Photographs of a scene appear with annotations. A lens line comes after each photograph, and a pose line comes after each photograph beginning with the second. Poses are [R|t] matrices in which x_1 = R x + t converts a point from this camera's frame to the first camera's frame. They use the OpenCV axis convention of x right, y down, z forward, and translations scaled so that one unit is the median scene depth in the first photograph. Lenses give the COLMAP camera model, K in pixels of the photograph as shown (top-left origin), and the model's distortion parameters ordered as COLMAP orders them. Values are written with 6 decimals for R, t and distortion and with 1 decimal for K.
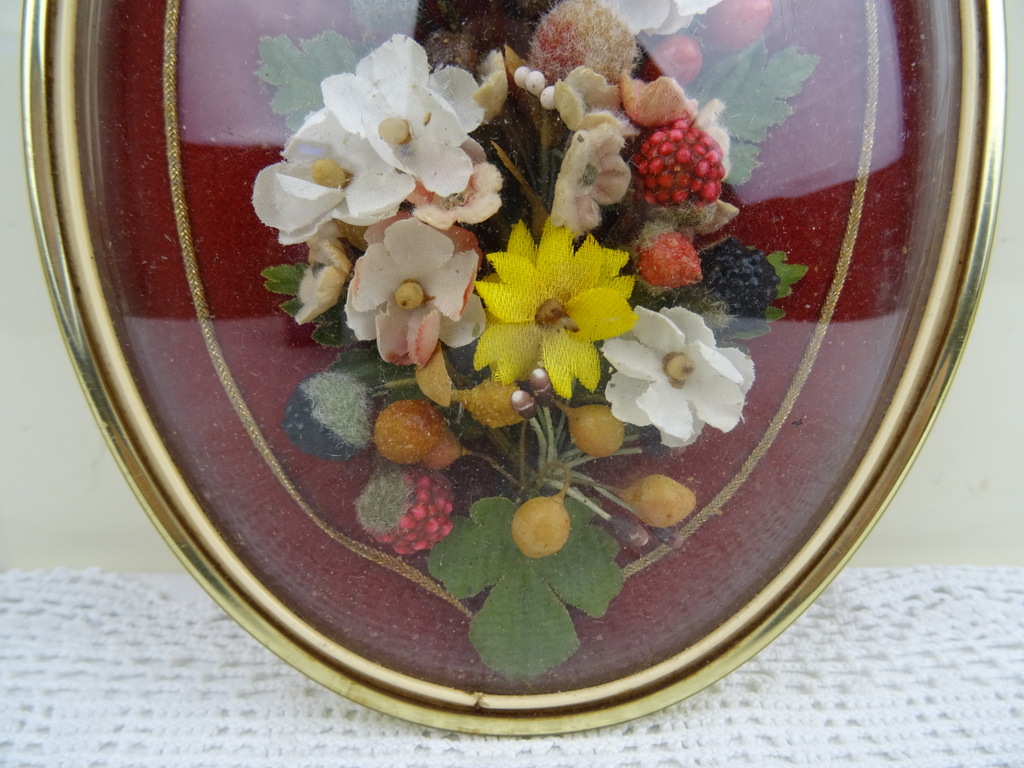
lens RADIAL K [[742.8, 0, 515.1], [0, 742.8, 359.5], [0, 0, 1]] dist [0.003334, -0.022480]
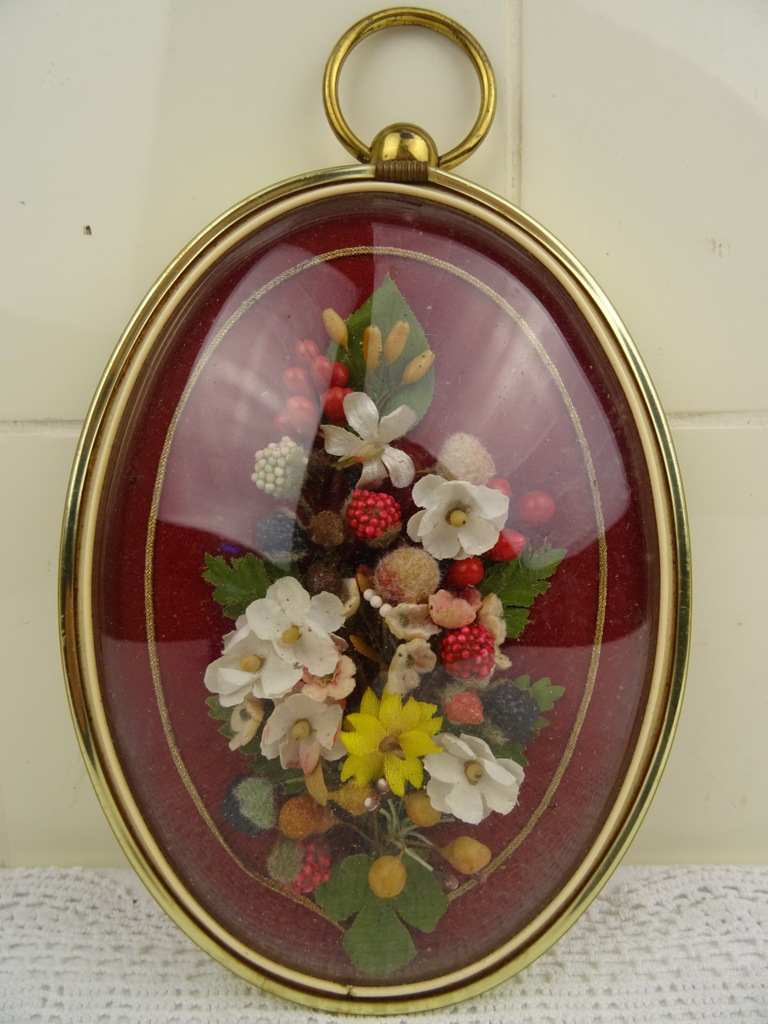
lens RADIAL K [[731.8, 0, 380.2], [0, 731.8, 499.1], [0, 0, 1]] dist [-0.000899, -0.014556]
pose [[0.998638, -0.019034, -0.048571, 0.102918], [0.015417, 0.997155, -0.073785, -0.417577], [0.049838, 0.072935, 0.996091, -0.528313]]
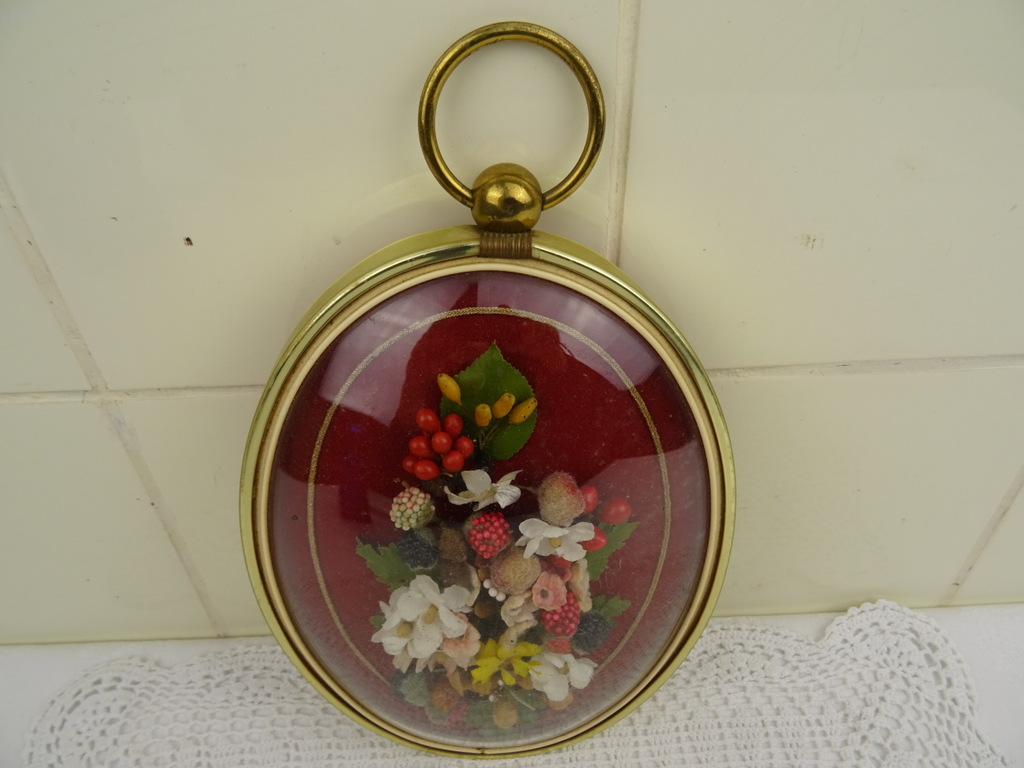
lens RADIAL K [[731.8, 0, 505.7], [0, 731.8, 380.8], [0, 0, 1]] dist [-0.000899, -0.014556]
pose [[0.999278, -0.028425, -0.025210, 0.118619], [0.036677, 0.894855, 0.444848, -1.650168], [0.009915, -0.445451, 0.895251, -0.563987]]
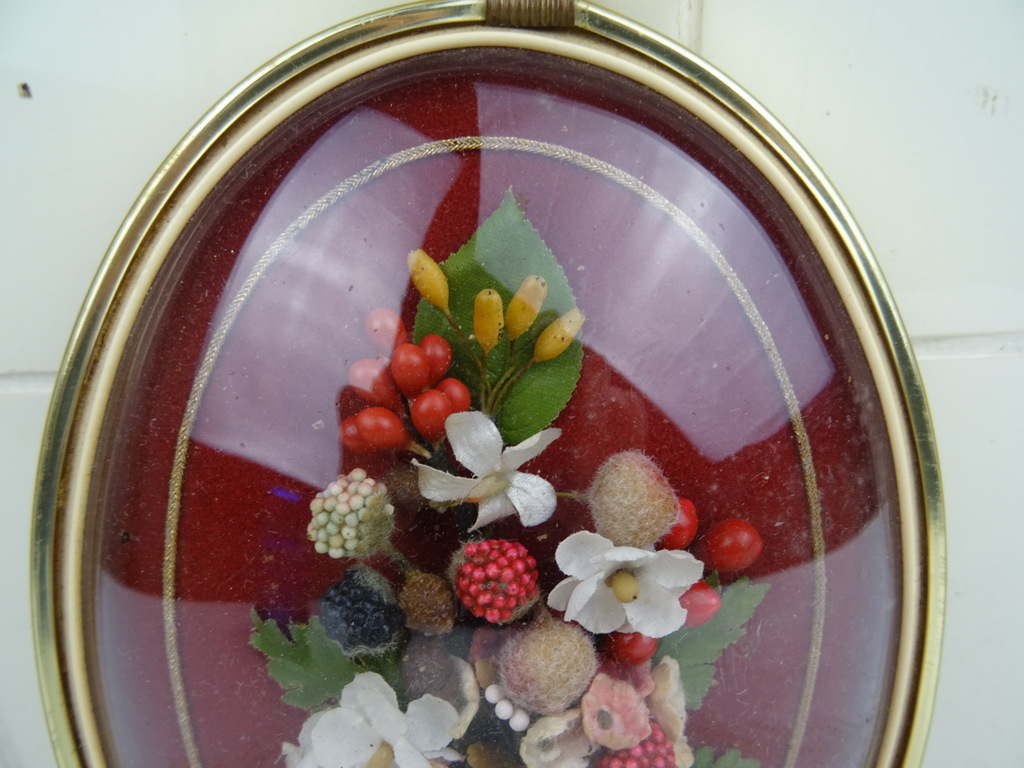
lens RADIAL K [[731.8, 0, 505.7], [0, 731.8, 380.8], [0, 0, 1]] dist [-0.000899, -0.014556]
pose [[0.999214, -0.035387, -0.017854, 0.057040], [0.037213, 0.992644, 0.115208, -0.858646], [0.013646, -0.115782, 0.993181, -0.012713]]
